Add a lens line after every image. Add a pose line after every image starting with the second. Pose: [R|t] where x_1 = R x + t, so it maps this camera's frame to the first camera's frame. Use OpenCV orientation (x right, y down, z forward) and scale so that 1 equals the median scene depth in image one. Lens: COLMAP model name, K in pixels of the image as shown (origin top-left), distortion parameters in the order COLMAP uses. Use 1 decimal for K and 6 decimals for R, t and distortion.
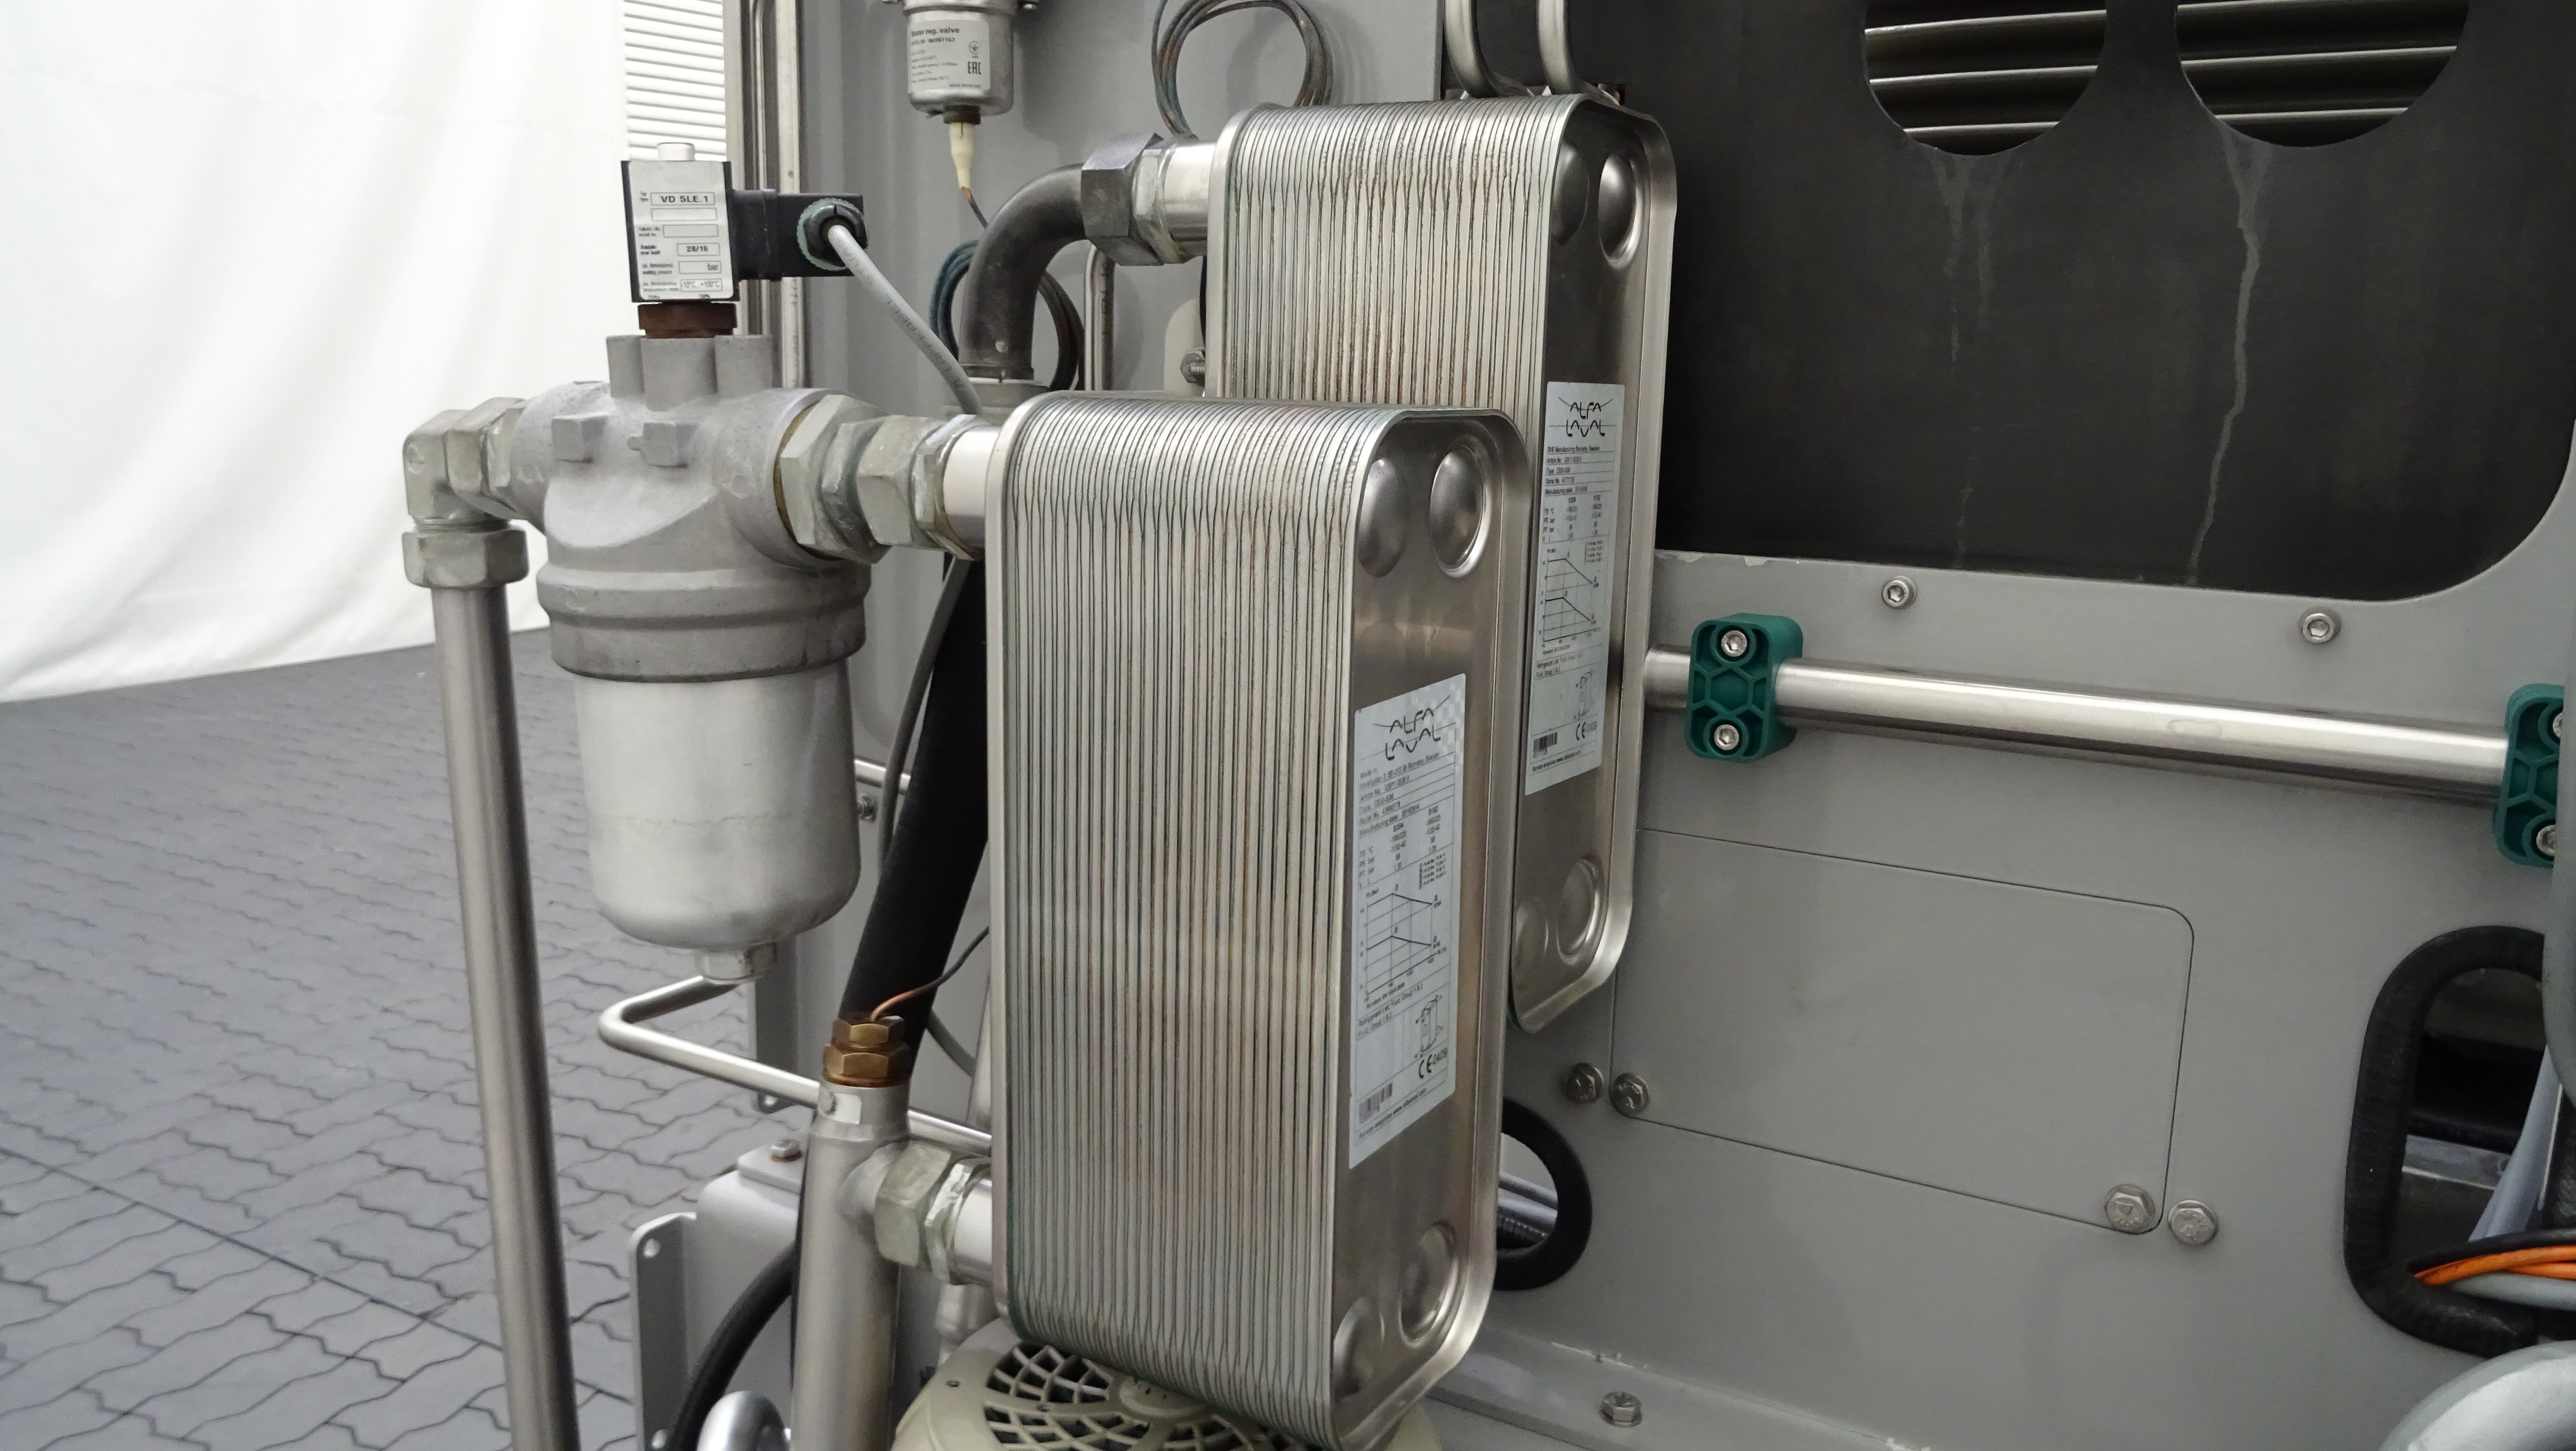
lens RADIAL K [[1916.4, 0, 1288.0], [0, 1916.4, 725.5], [0, 0, 1]] dist [-0.002904, -0.001044]
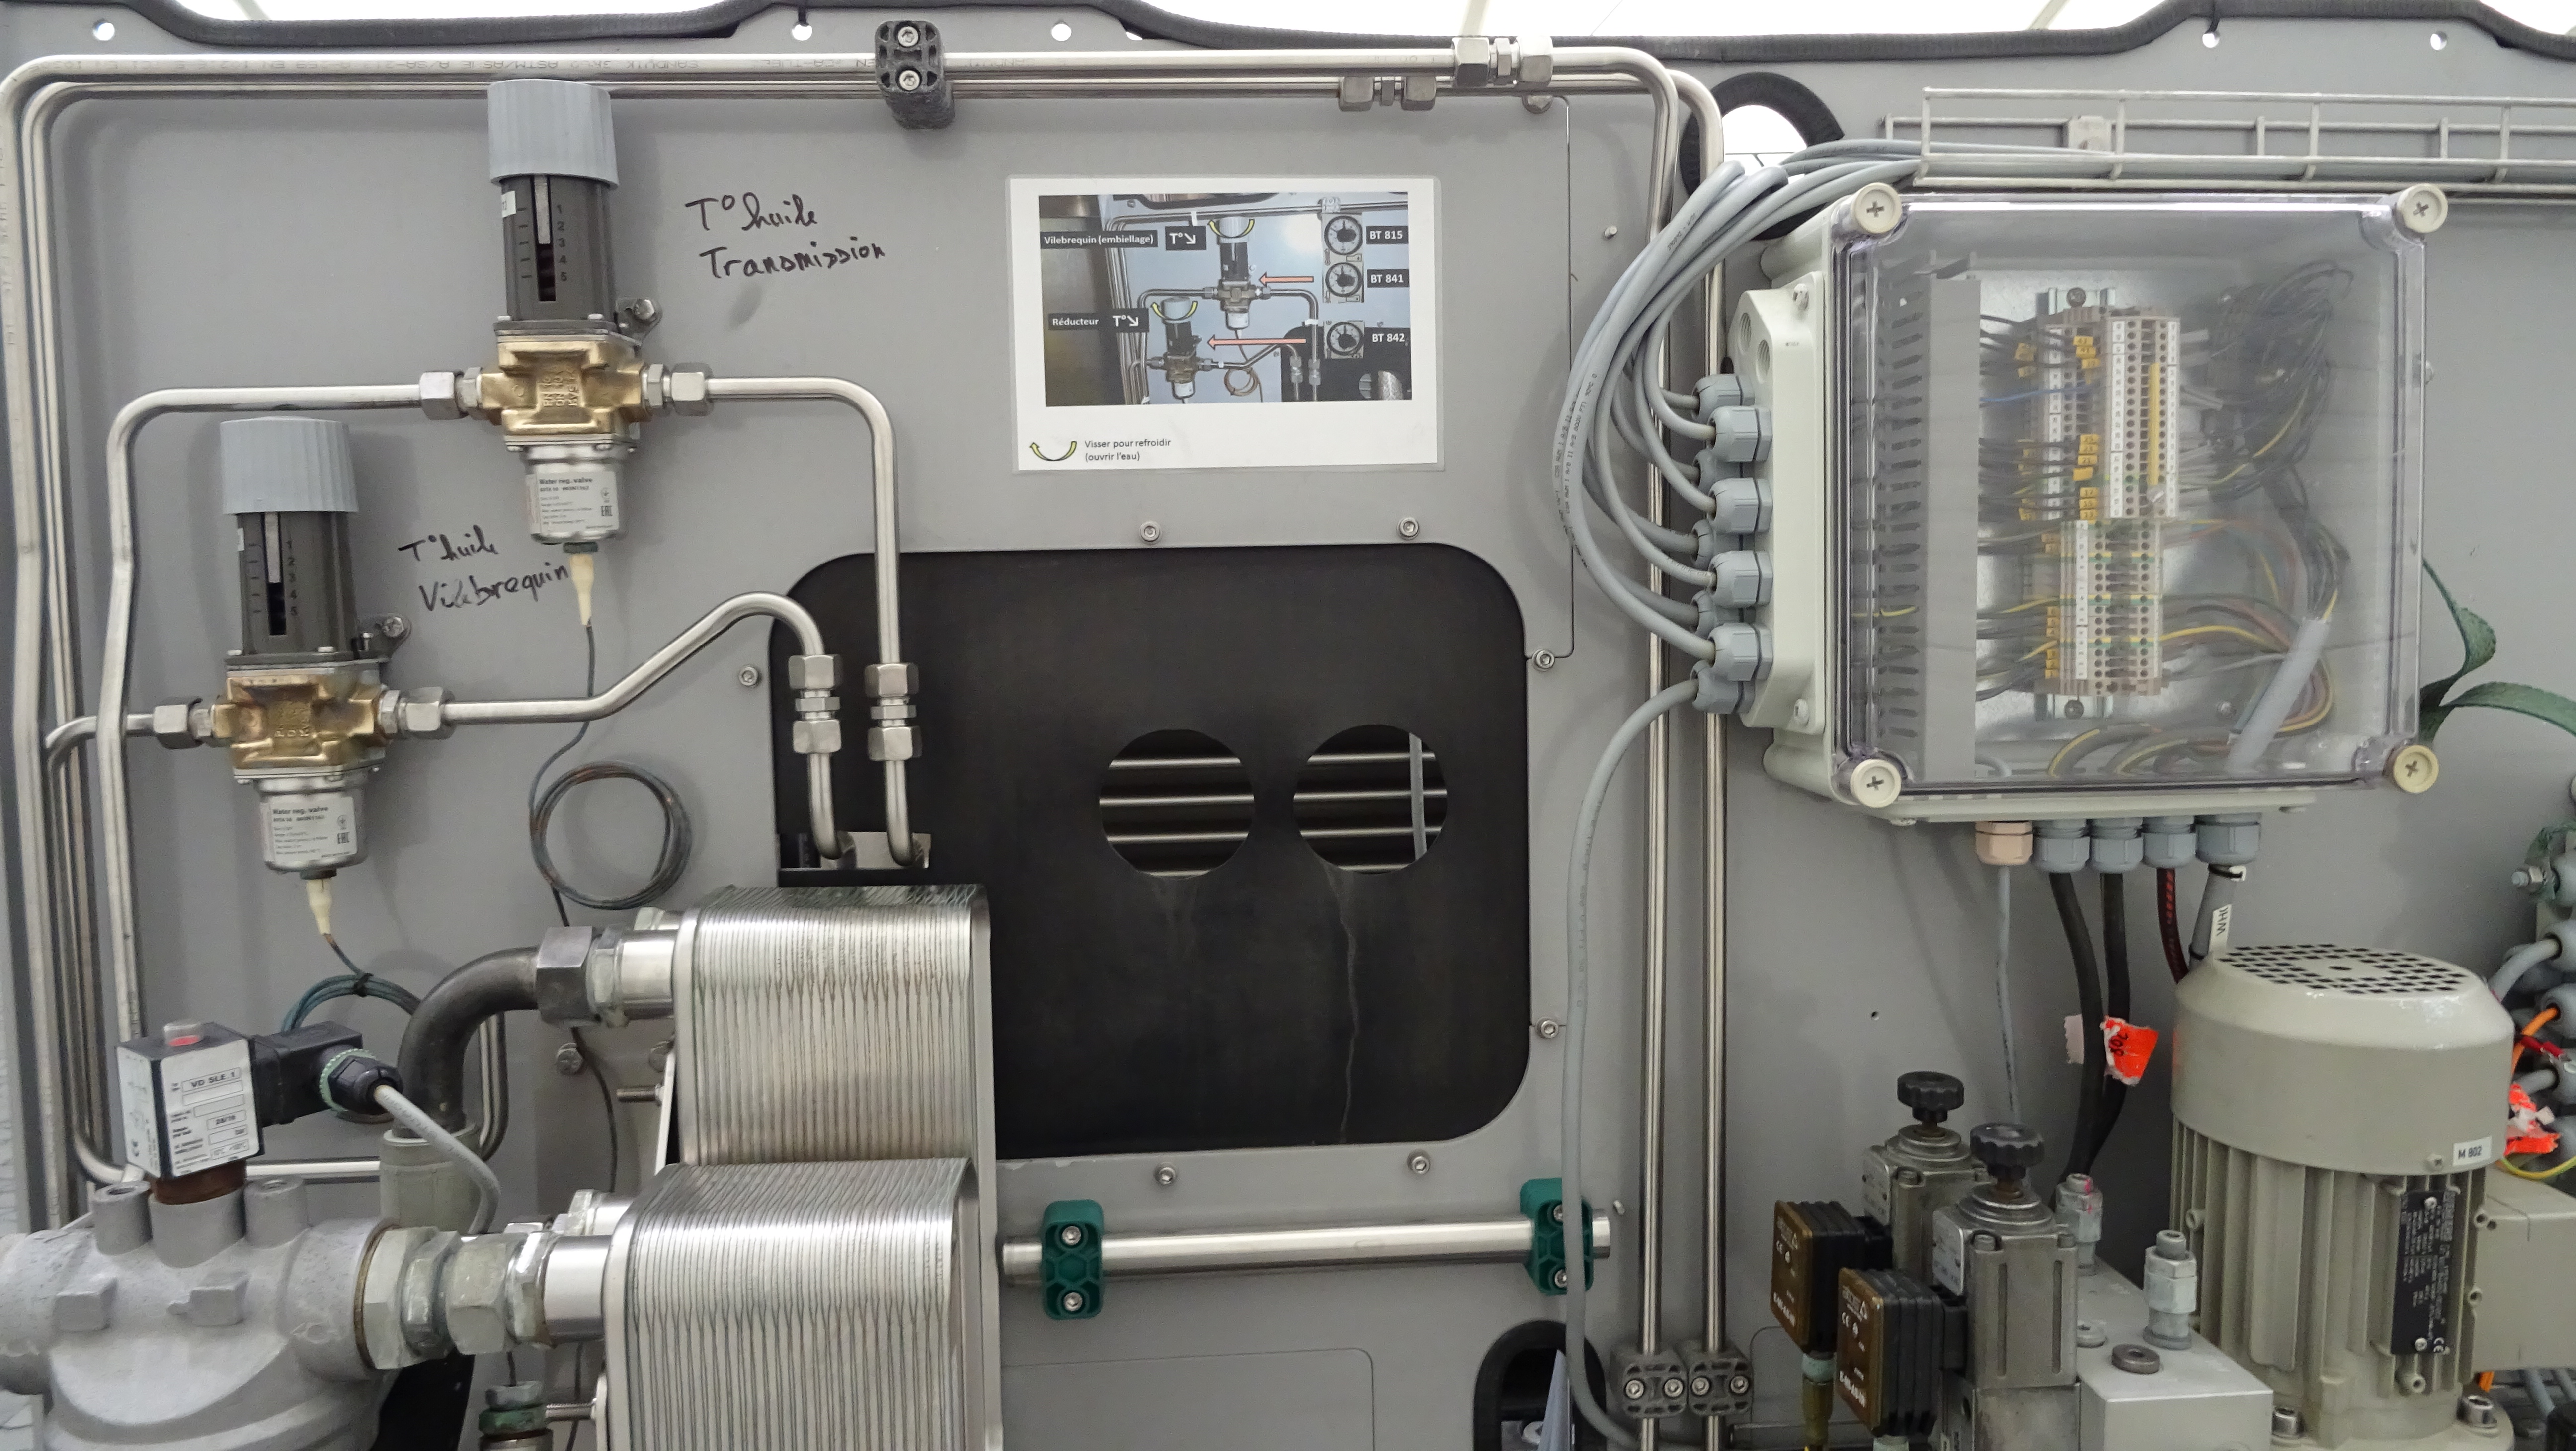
lens RADIAL K [[1782.8, 0, 1288.0], [0, 1782.8, 725.5], [0, 0, 1]] dist [-0.001616, -0.003203]
pose [[0.820862, -0.077865, 0.565794, -0.372524], [0.149918, 0.985300, -0.081906, -0.299816], [-0.551100, 0.152056, 0.820468, -0.235540]]
